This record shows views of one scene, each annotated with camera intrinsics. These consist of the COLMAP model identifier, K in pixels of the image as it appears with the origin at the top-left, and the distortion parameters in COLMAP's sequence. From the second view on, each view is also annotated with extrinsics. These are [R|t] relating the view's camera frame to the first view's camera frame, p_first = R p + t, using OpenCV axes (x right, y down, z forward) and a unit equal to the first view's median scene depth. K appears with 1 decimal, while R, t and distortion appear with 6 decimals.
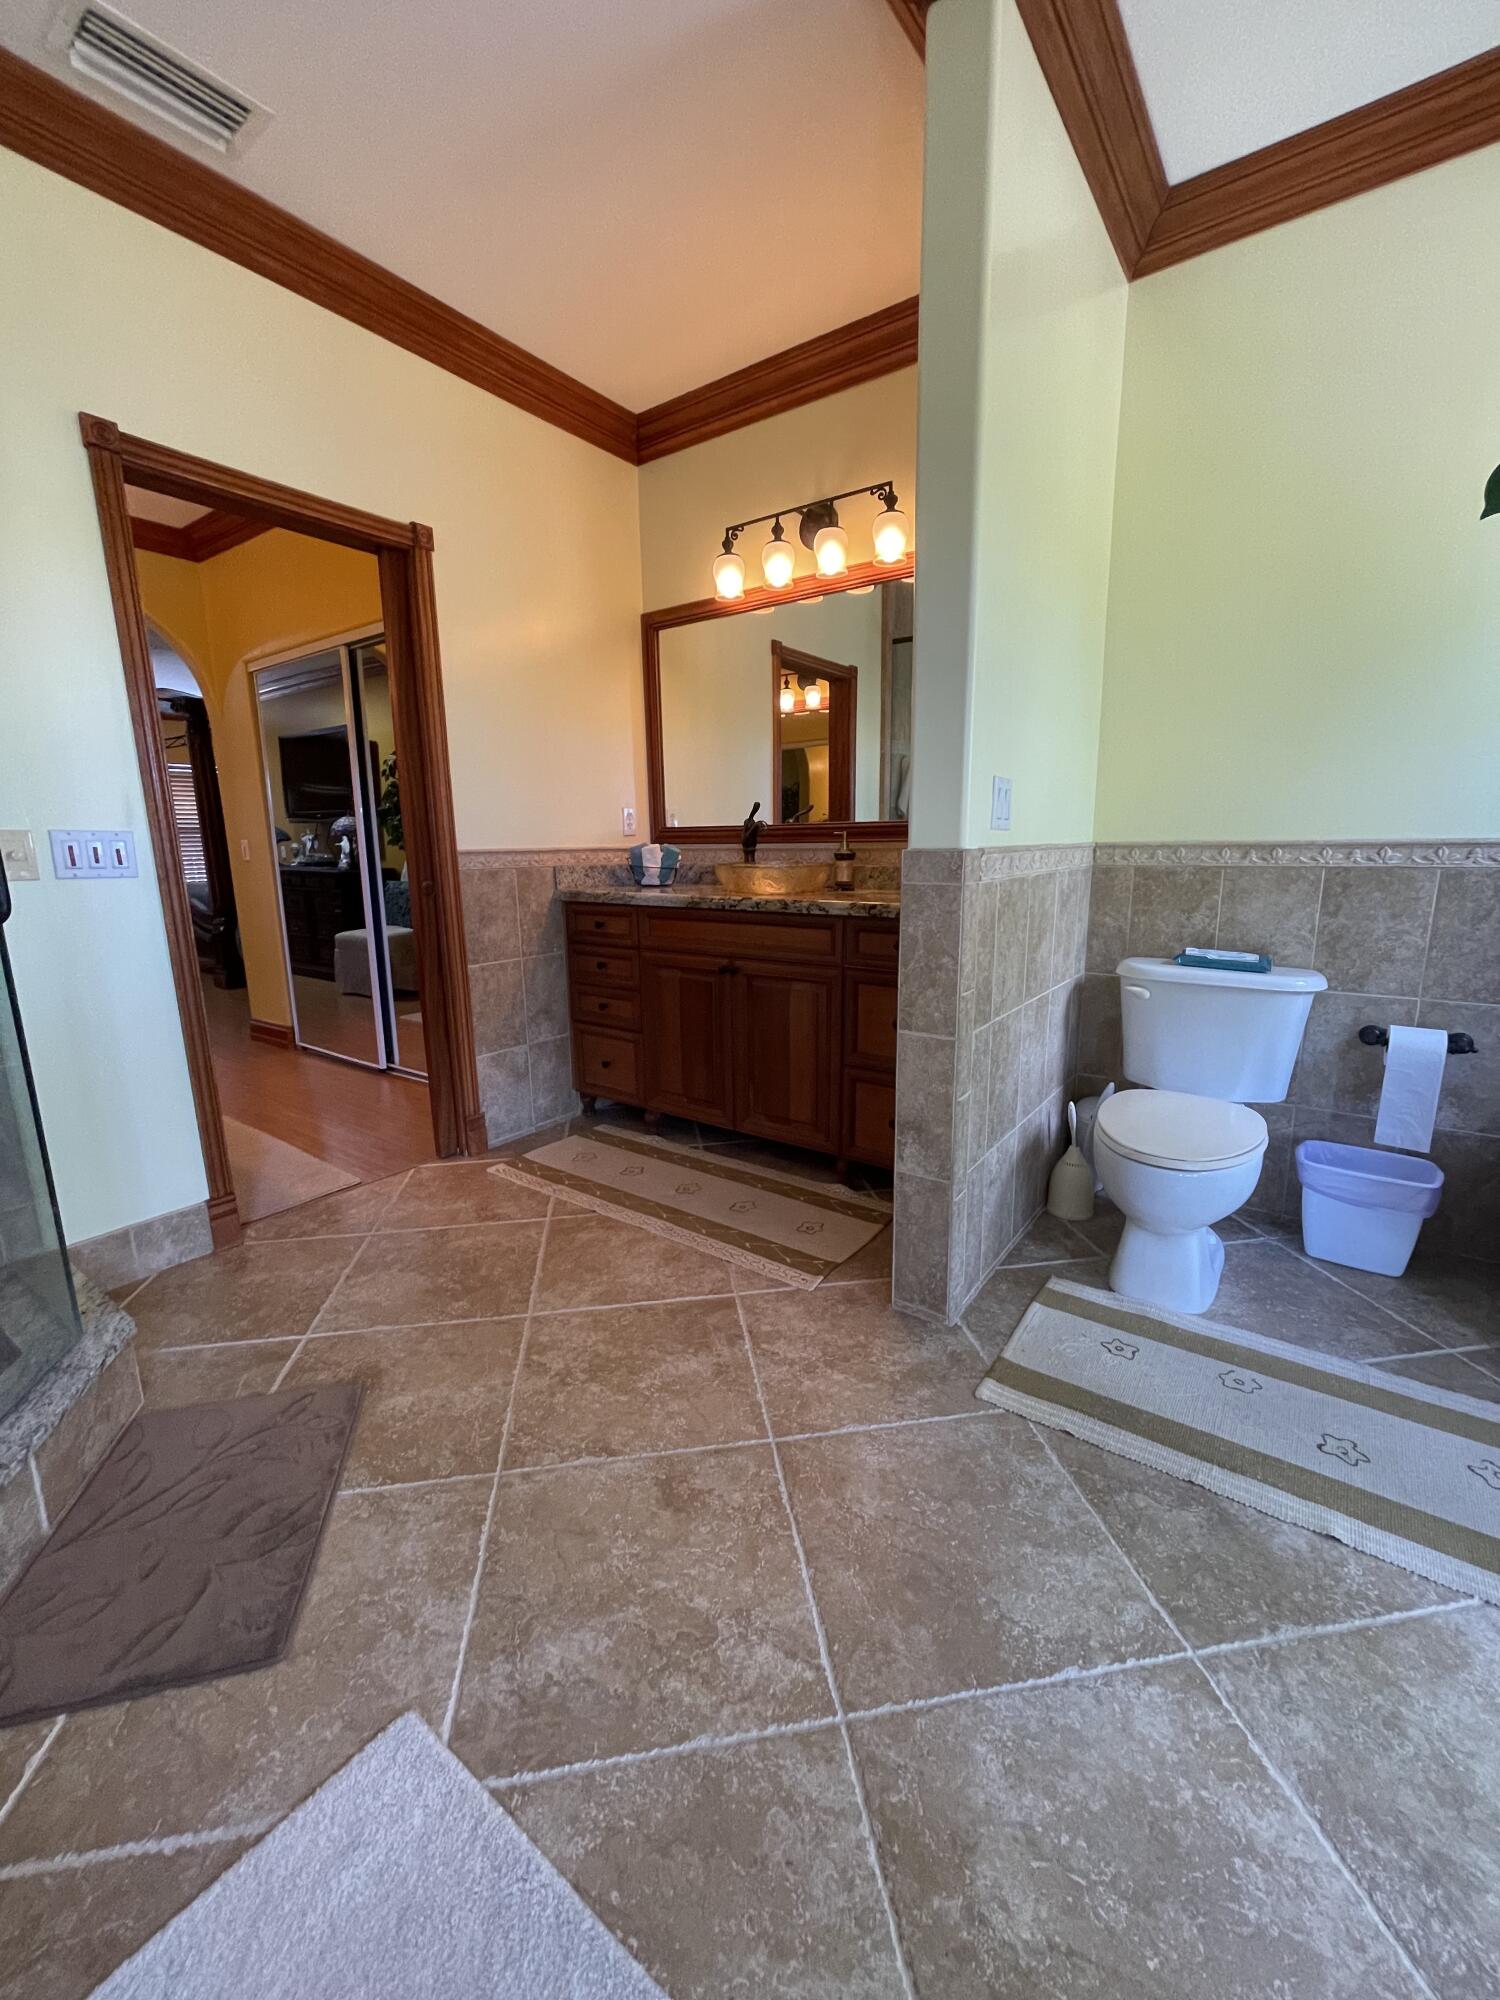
lens RADIAL K [[804.9, 0, 756.3], [0, 804.9, 999.9], [0, 0, 1]] dist [0.000821, 0.000300]
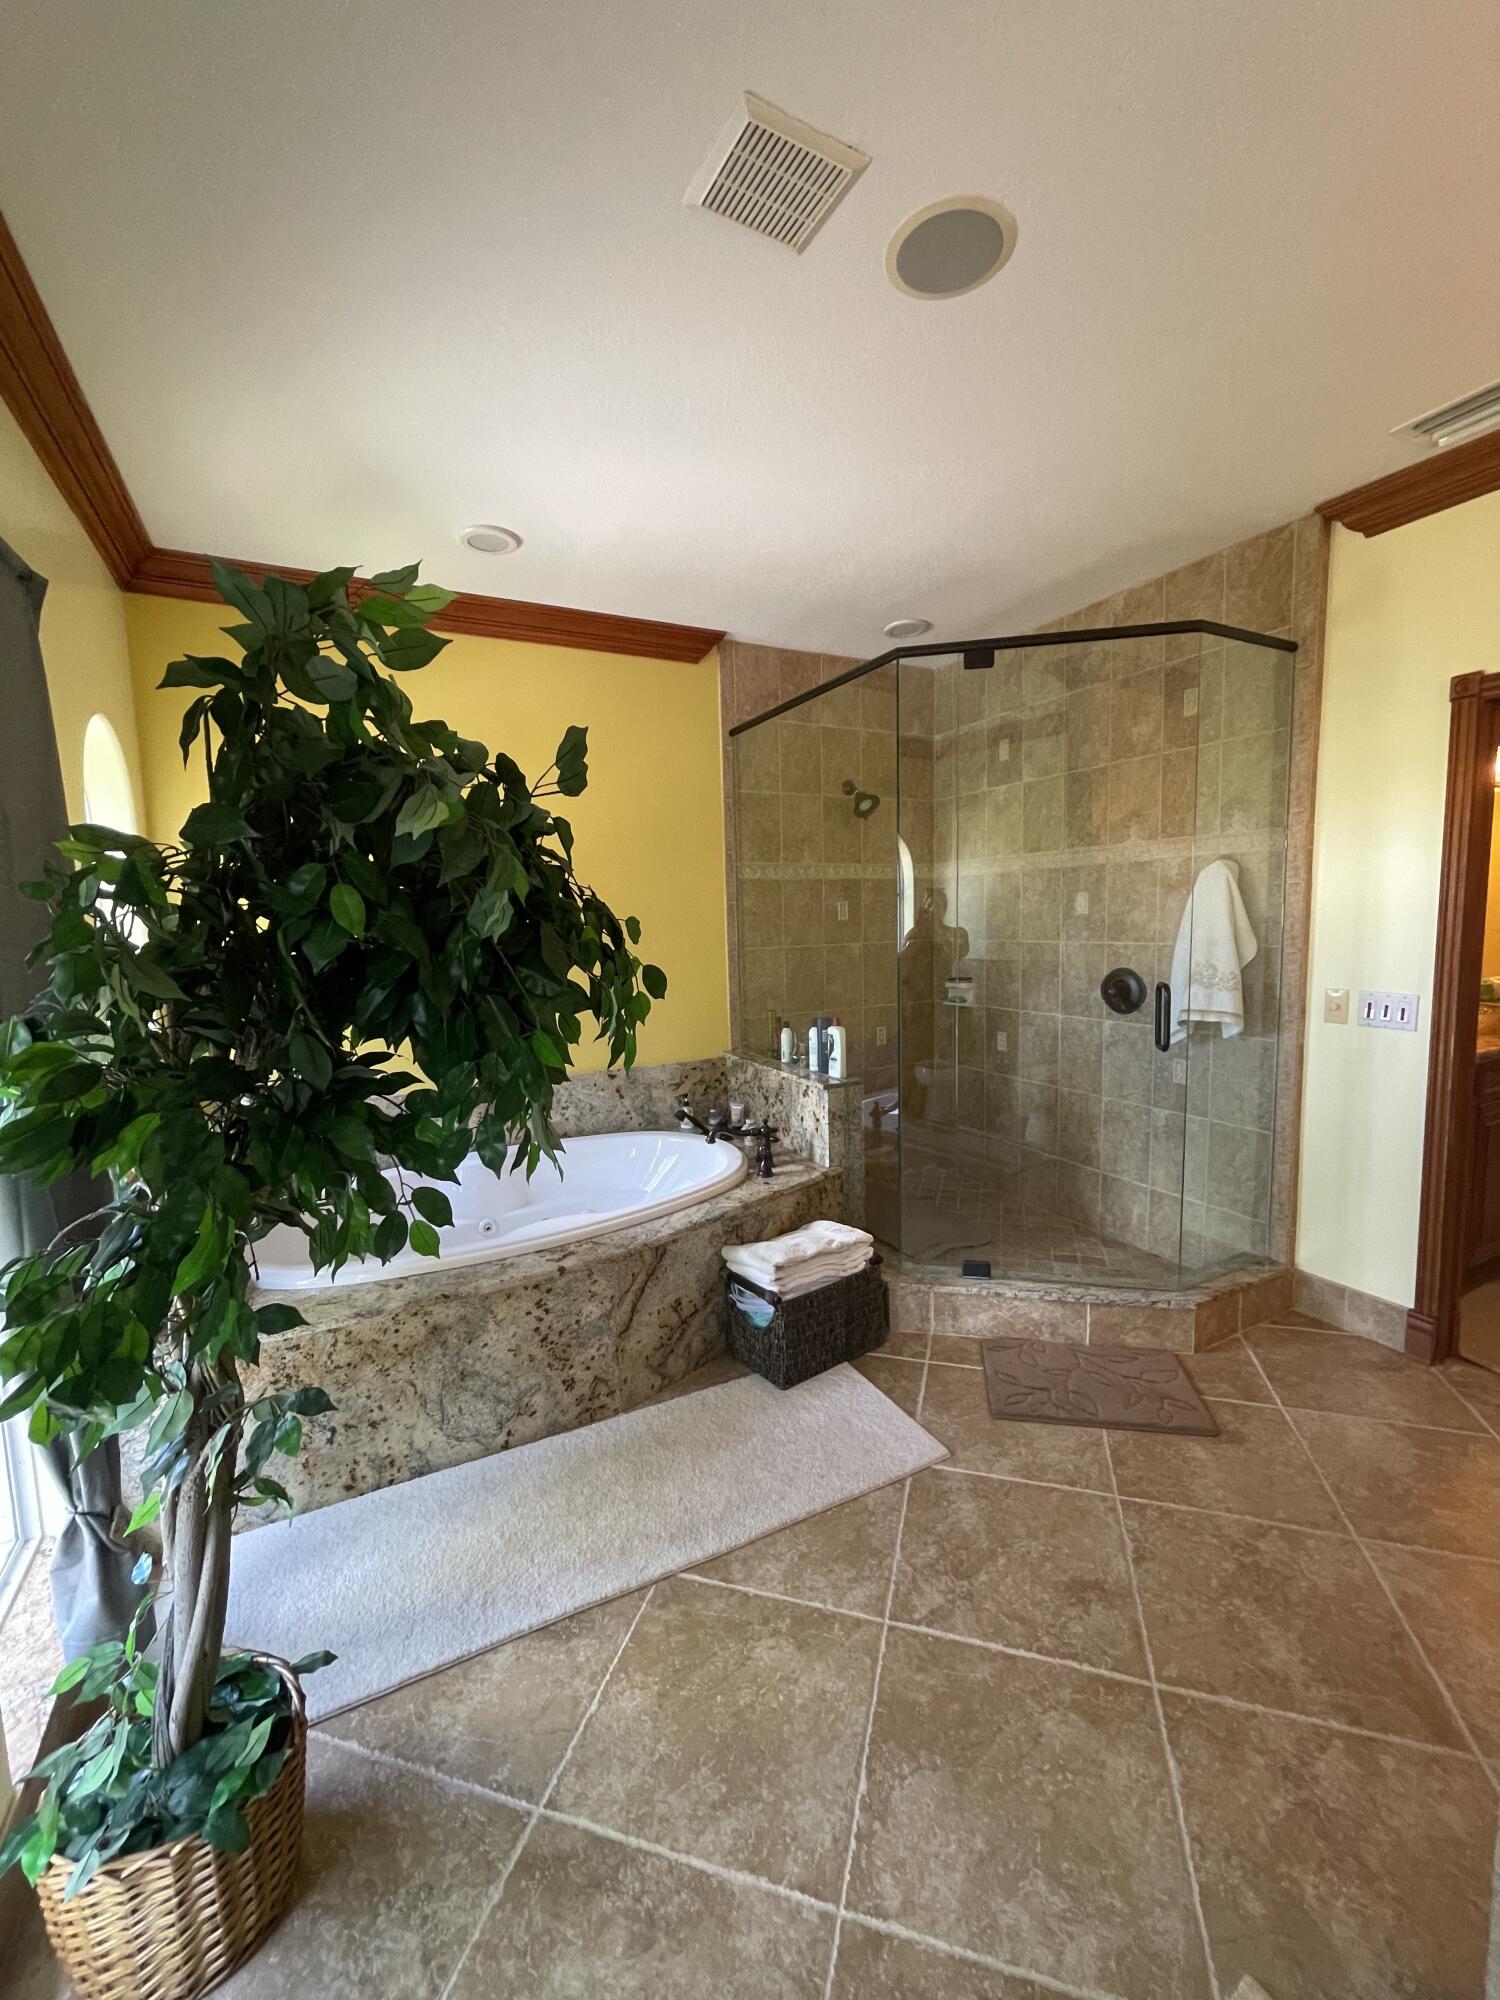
lens RADIAL K [[804.0, 0, 750.0], [0, 804.0, 1000.0], [0, 0, 1]] dist [-0.000317, -0.000026]
pose [[-0.441807, 0.118205, -0.889289, 1.229836], [-0.143399, 0.969230, 0.200073, -0.477166], [0.885575, 0.215917, -0.411262, 0.947965]]
